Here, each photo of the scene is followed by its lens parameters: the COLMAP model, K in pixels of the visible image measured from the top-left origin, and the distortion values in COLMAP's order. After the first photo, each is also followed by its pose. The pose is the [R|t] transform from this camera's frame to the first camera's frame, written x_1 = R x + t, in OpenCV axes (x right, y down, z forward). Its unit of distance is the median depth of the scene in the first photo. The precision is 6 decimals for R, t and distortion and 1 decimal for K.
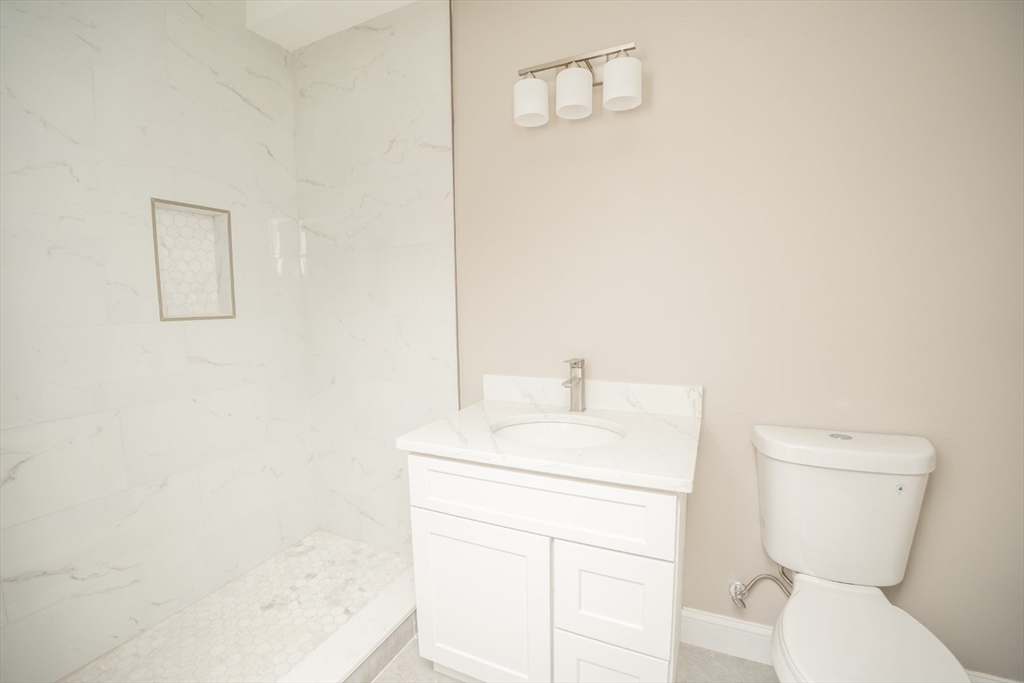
lens RADIAL K [[433.7, 0, 509.1], [0, 433.7, 337.1], [0, 0, 1]] dist [-0.041515, 0.000132]
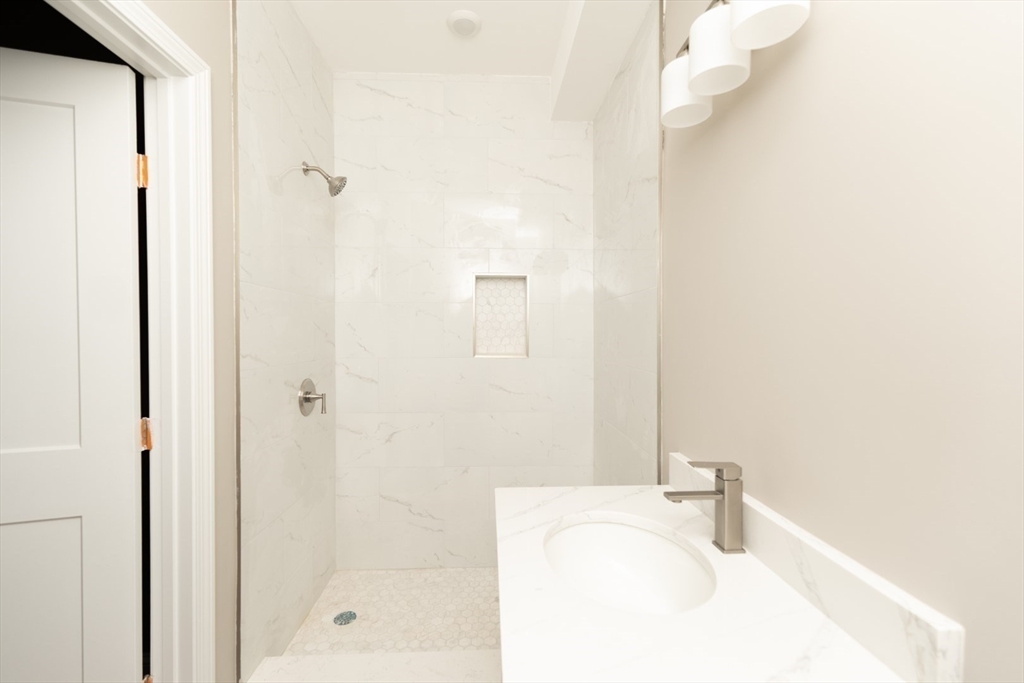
lens RADIAL K [[427.4, 0, 512.0], [0, 427.4, 341.5], [0, 0, 1]] dist [0.000128, 0.000122]
pose [[0.479522, 0.031467, -0.876965, 0.473894], [-0.081936, 0.996597, -0.009043, -0.082142], [0.873696, 0.076192, 0.480469, 0.372726]]
